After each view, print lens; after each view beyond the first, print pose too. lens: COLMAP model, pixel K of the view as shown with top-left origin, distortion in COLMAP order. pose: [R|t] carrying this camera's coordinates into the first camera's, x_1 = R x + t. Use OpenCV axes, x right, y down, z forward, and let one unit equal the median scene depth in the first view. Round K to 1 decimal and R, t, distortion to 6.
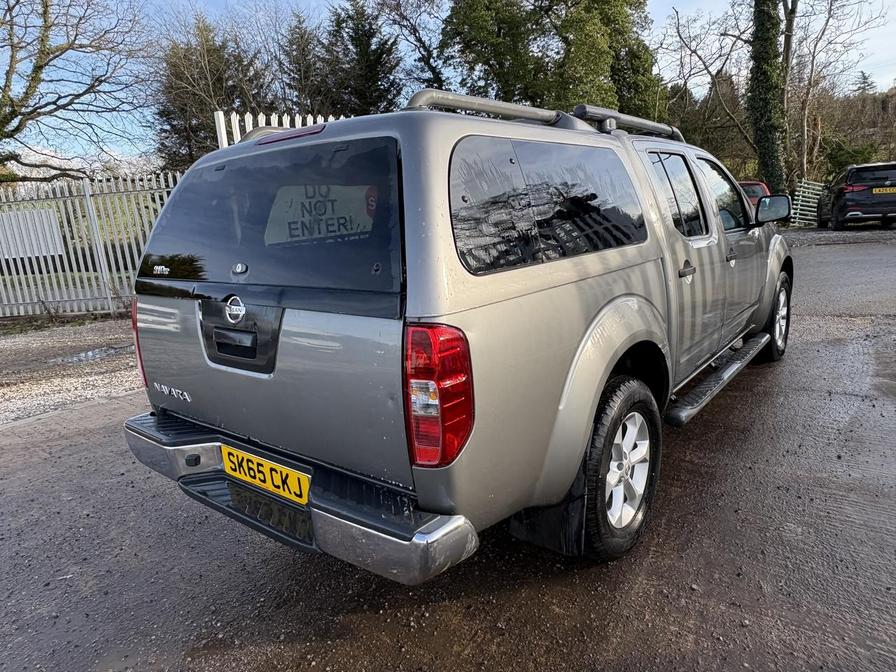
lens RADIAL K [[595.8, 0, 452.1], [0, 595.8, 333.2], [0, 0, 1]] dist [-0.001576, 0.002182]
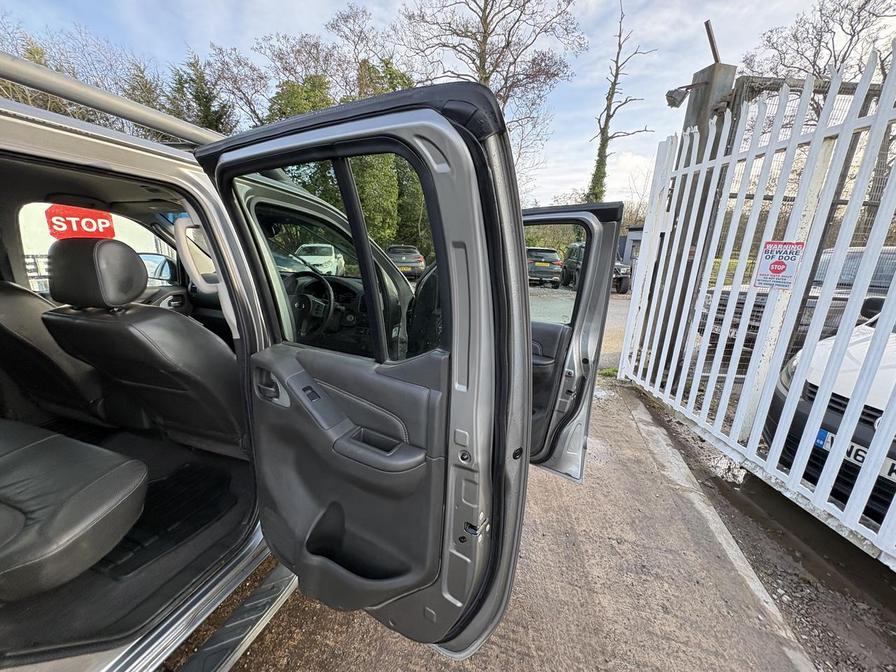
lens RADIAL K [[356.4, 0, 449.0], [0, 356.4, 339.7], [0, 0, 1]] dist [-0.004160, 0.000430]
pose [[0.928054, 0.024618, 0.371632, 0.067128], [-0.037167, 0.998954, 0.026640, -0.025354], [-0.370588, -0.038536, 0.927998, 0.090007]]
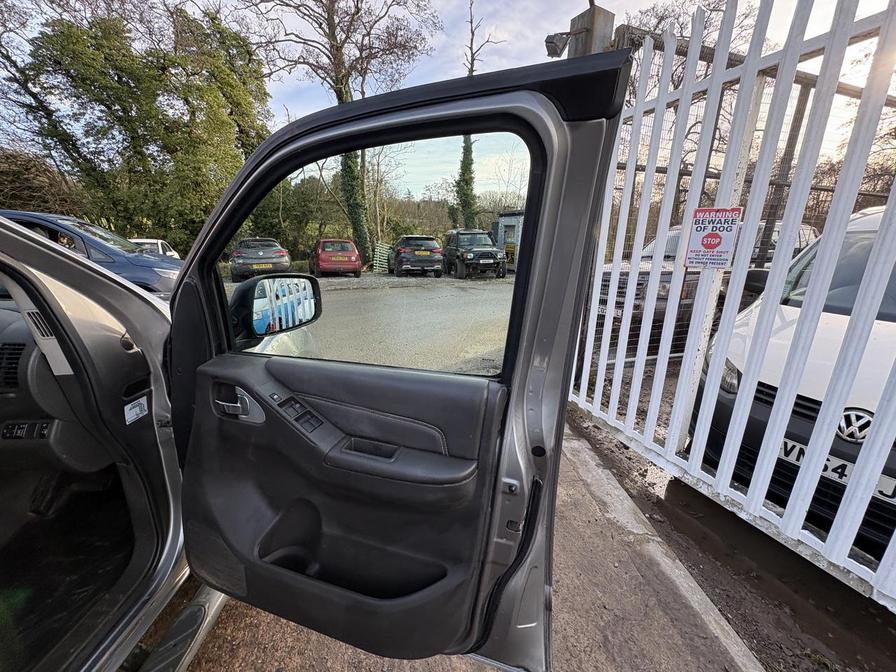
lens RADIAL K [[355.7, 0, 449.3], [0, 355.7, 336.6], [0, 0, 1]] dist [-0.000390, 0.000086]
pose [[0.768736, -0.083322, 0.634115, 0.090885], [0.067511, 0.996510, 0.049097, -0.032636], [-0.635993, 0.005067, 0.771679, 0.123474]]
